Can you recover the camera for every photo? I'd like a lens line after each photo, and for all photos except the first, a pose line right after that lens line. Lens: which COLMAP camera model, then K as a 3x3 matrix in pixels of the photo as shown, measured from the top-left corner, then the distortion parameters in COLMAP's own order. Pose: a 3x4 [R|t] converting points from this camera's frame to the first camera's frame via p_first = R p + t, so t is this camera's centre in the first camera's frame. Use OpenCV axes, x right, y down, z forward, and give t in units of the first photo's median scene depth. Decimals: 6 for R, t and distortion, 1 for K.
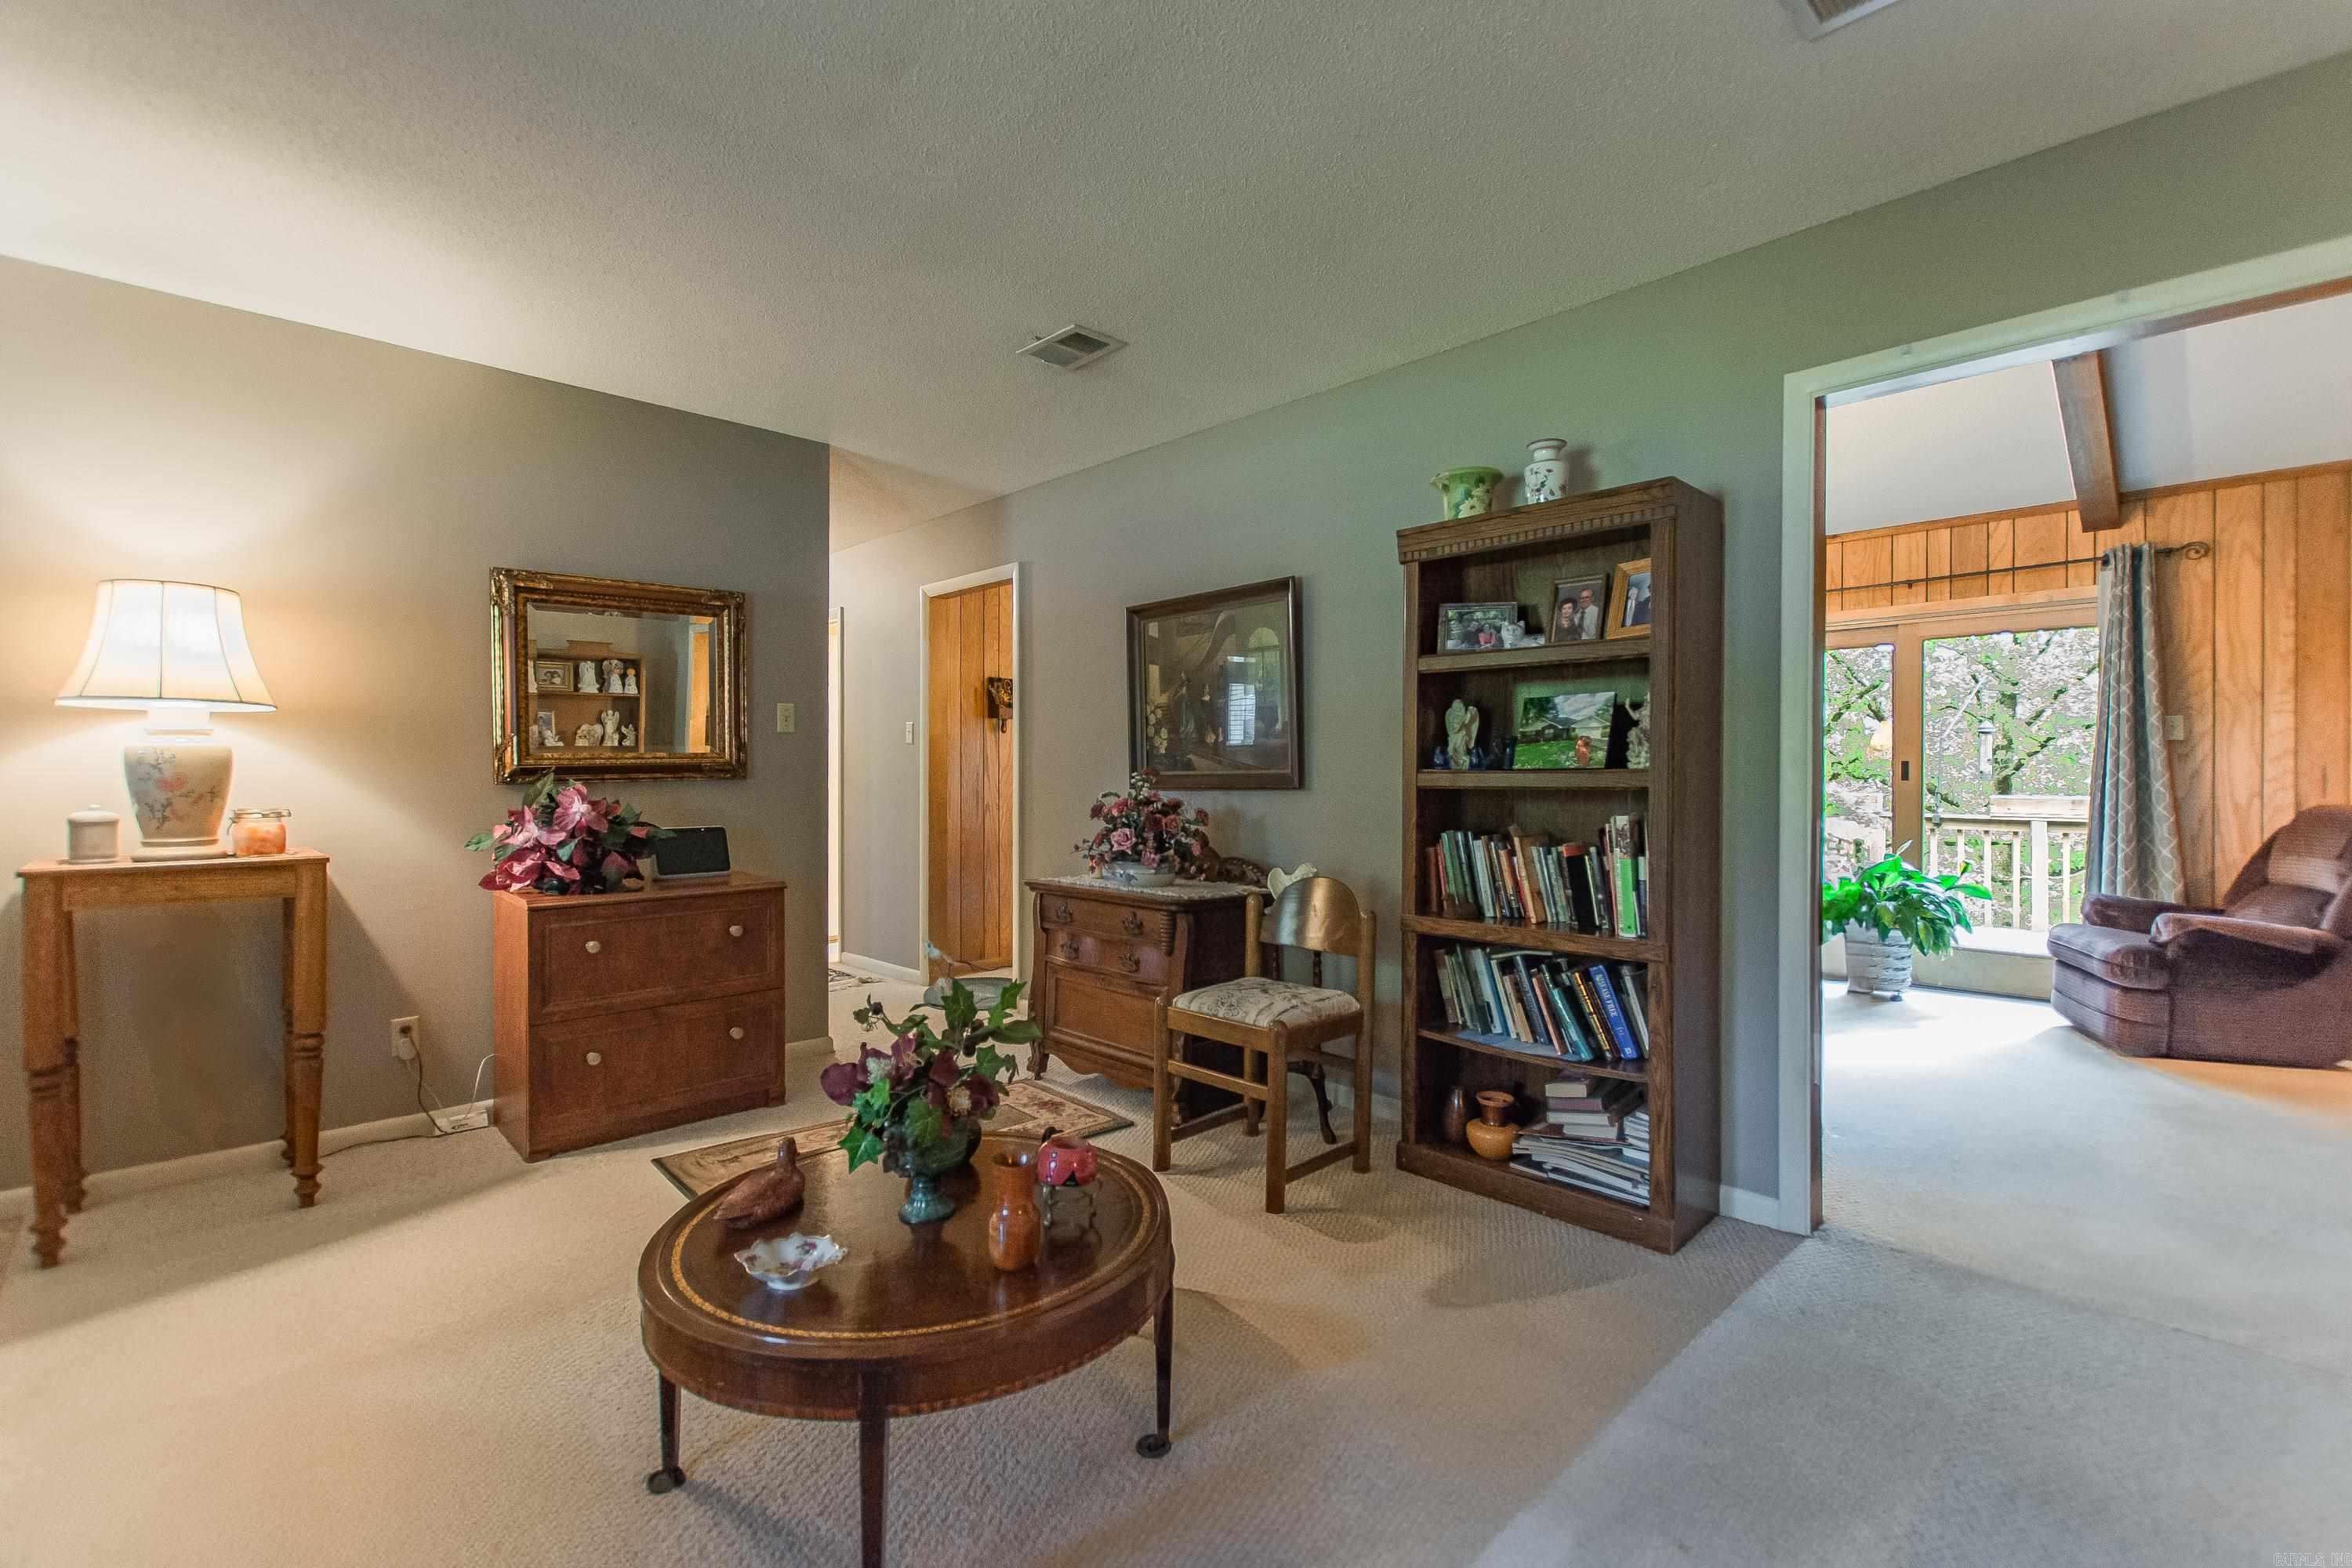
lens RADIAL K [[1062.0, 0, 1176.0], [0, 1062.0, 784.0], [0, 0, 1]] dist [0.000898, -0.000615]
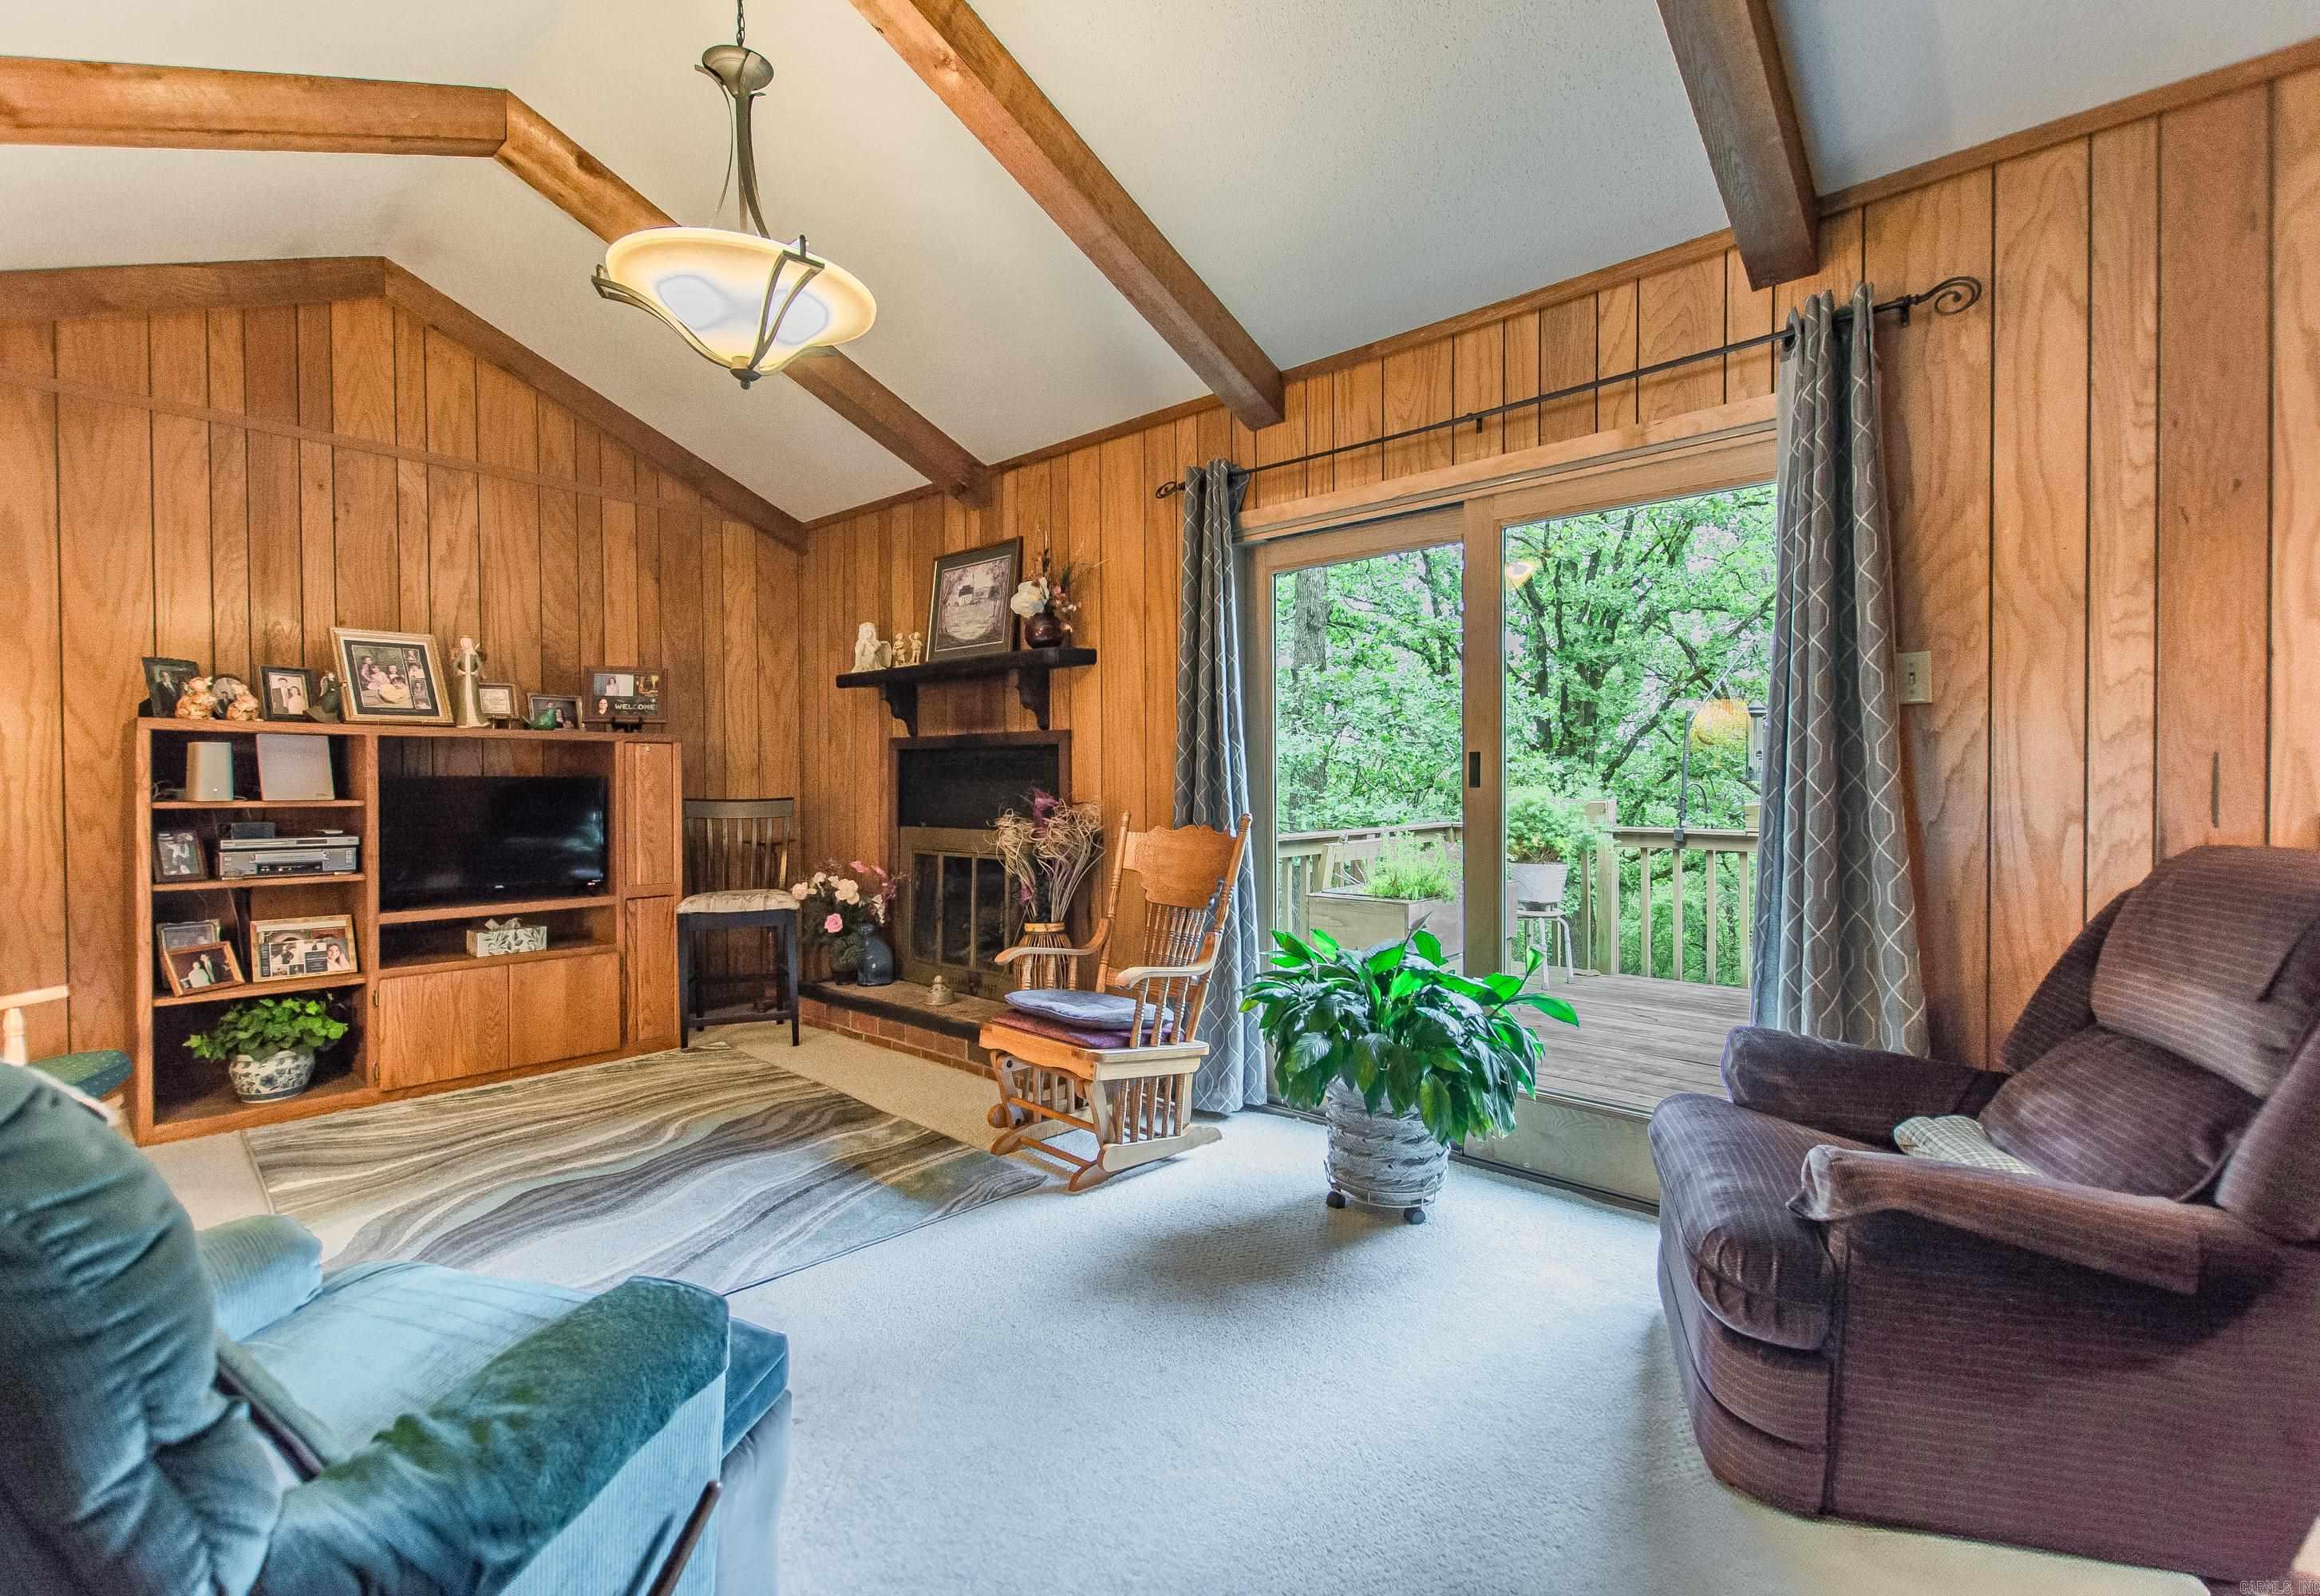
lens RADIAL K [[1085.7, 0, 1127.6], [0, 1085.7, 793.8], [0, 0, 1]] dist [0.001286, 0.000935]
pose [[0.998634, -0.005551, 0.051964, 0.569680], [0.005032, 0.999936, 0.010101, -0.007193], [-0.052017, -0.009826, 0.998598, 0.538217]]
